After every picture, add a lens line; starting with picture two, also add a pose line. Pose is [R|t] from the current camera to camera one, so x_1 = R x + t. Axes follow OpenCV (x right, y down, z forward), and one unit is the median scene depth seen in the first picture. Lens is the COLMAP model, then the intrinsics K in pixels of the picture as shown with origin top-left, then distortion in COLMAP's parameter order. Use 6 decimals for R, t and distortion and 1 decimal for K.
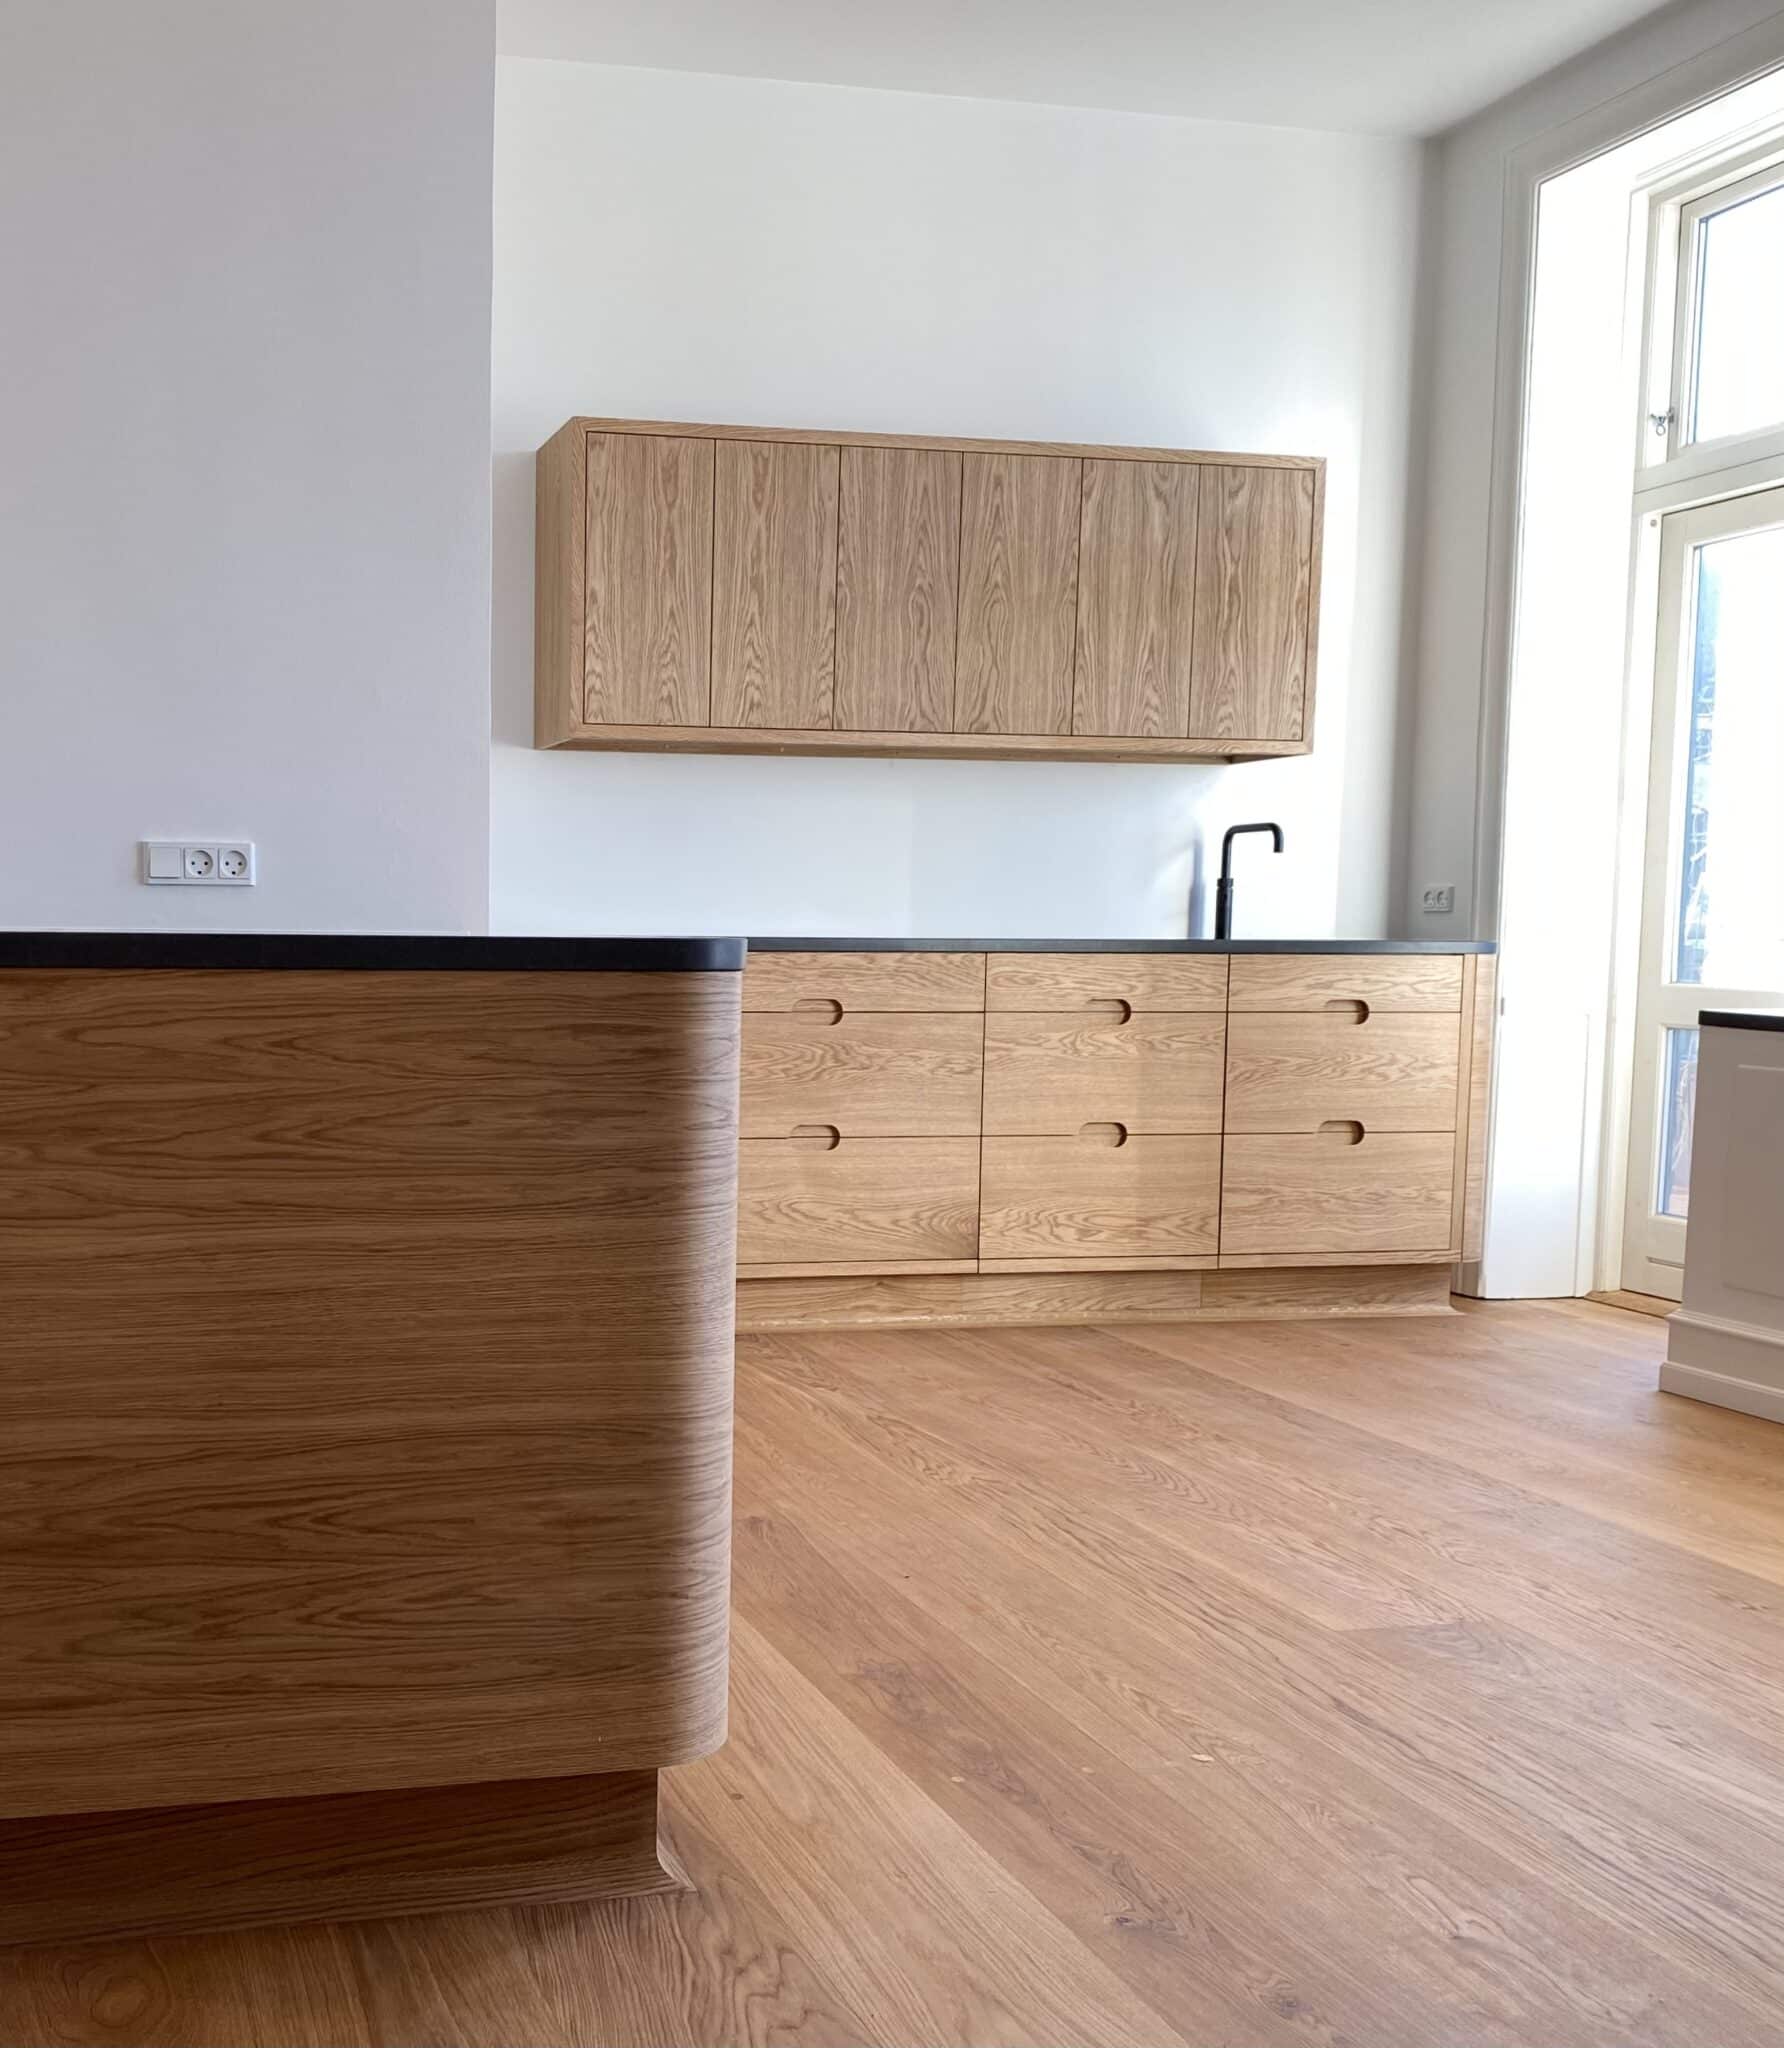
lens RADIAL K [[2123.5, 0, 437.2], [0, 2123.5, 1112.0], [0, 0, 1]] dist [-0.002170, 0.000000]
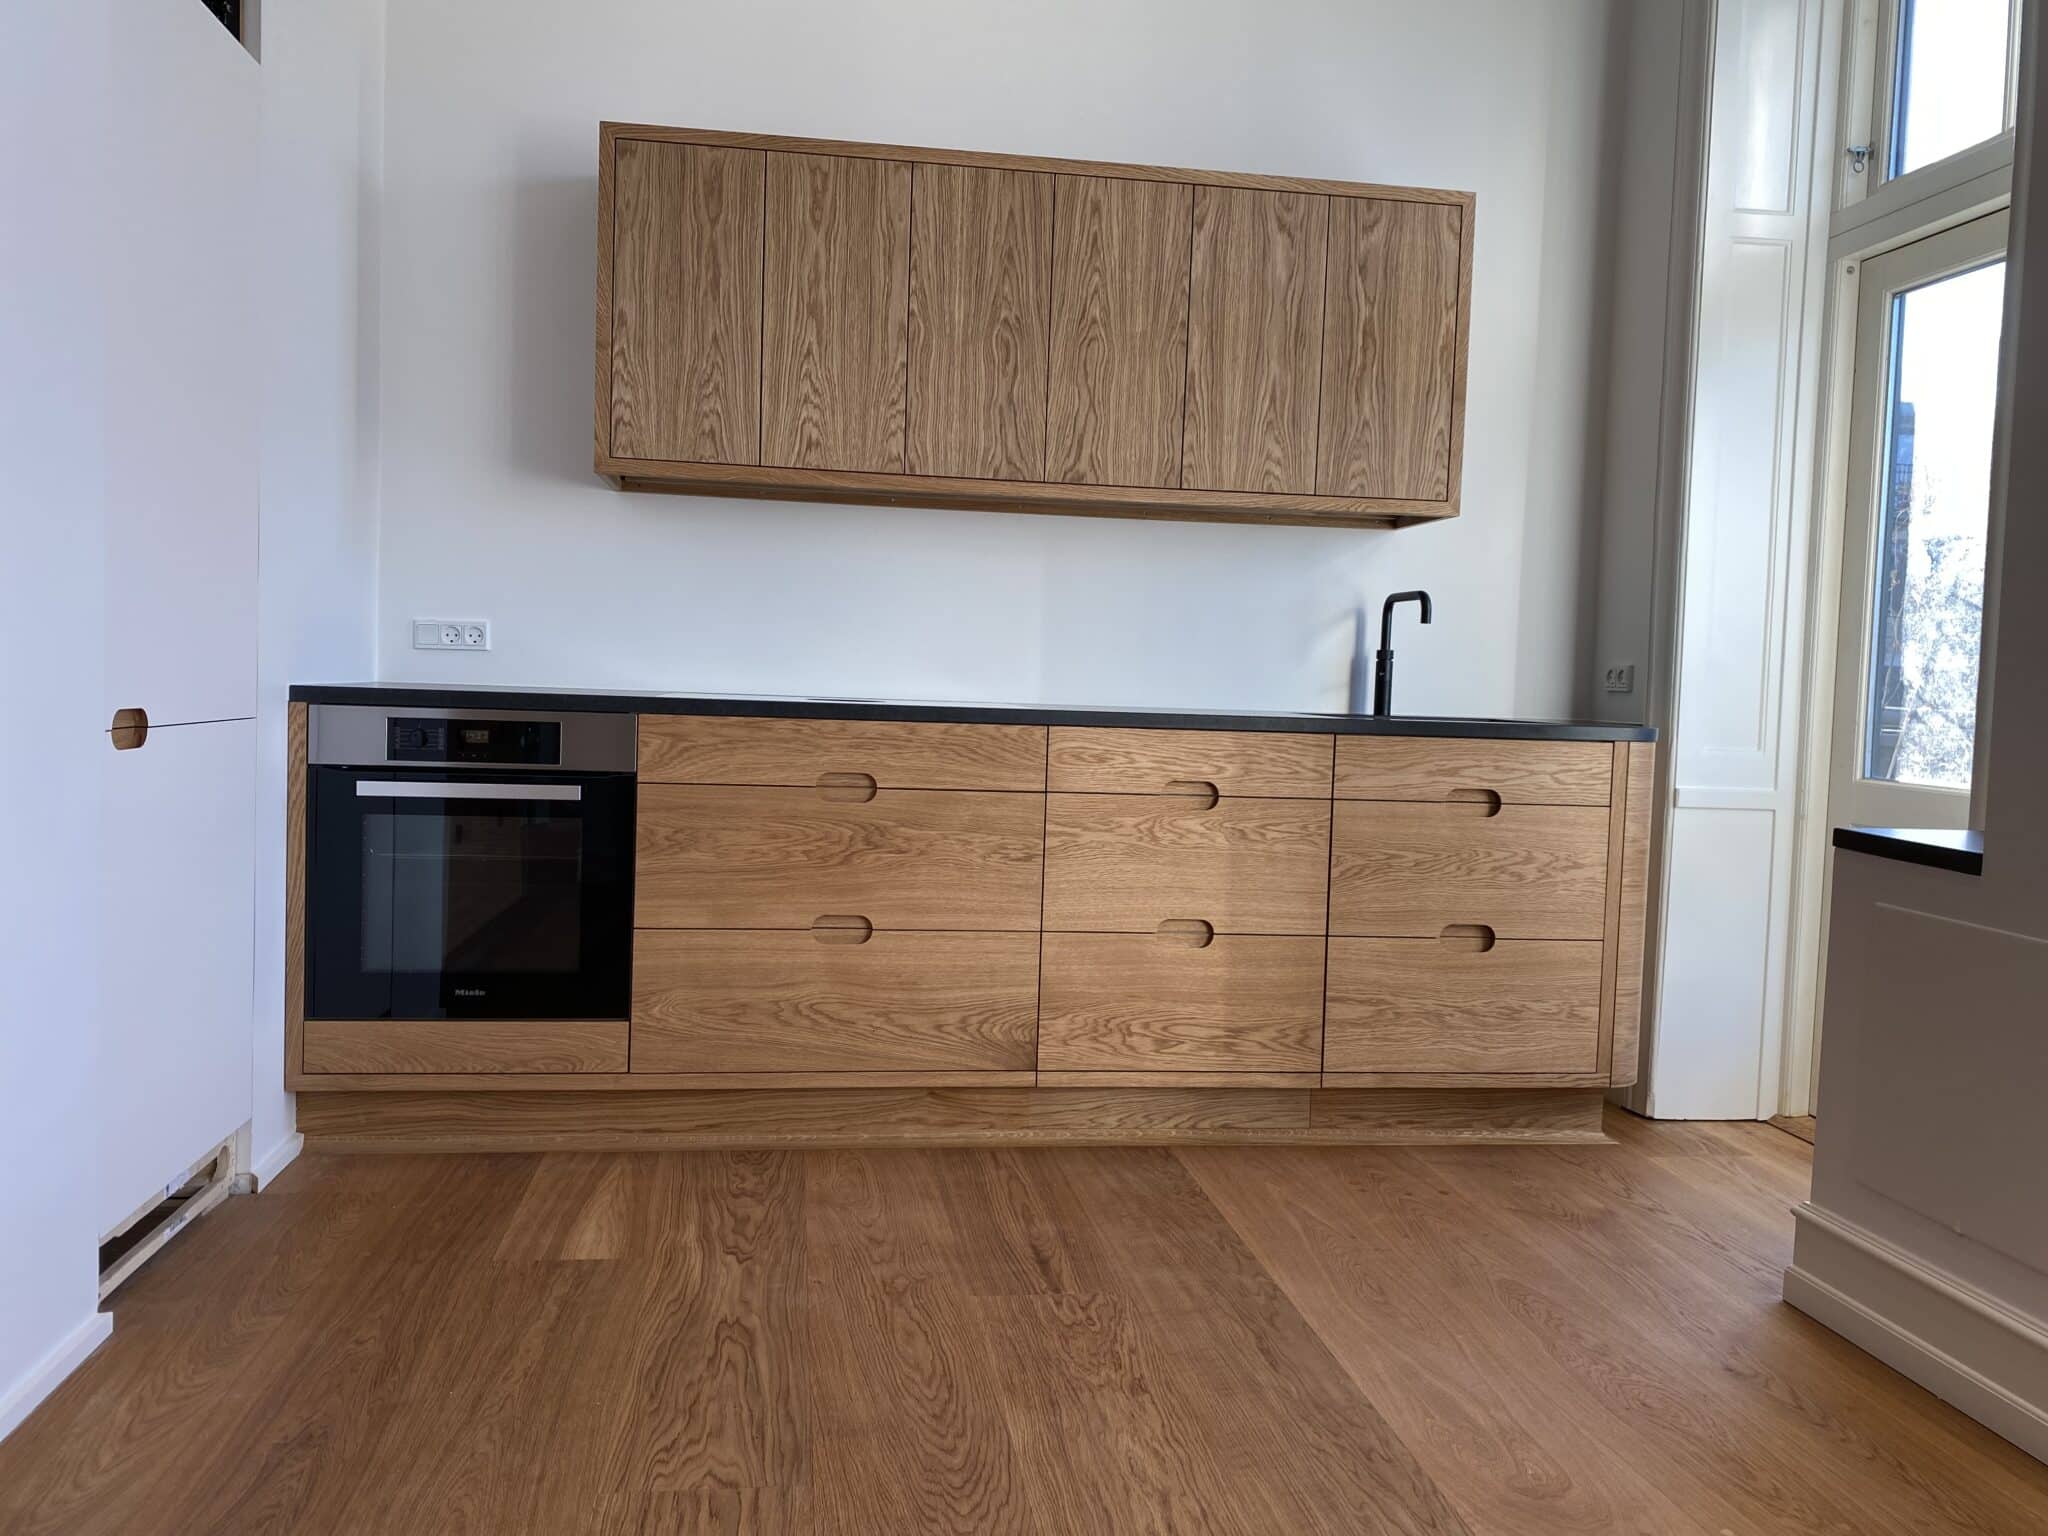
lens RADIAL K [[1561.1, 0, 1013.6], [0, 1561.1, 751.8], [0, 0, 1]] dist [0.010124, -0.014602]
pose [[0.998252, 0.029655, -0.051118, 0.435334], [-0.031498, 0.998868, -0.035634, -0.063287], [0.050004, 0.037182, 0.998057, 0.546851]]
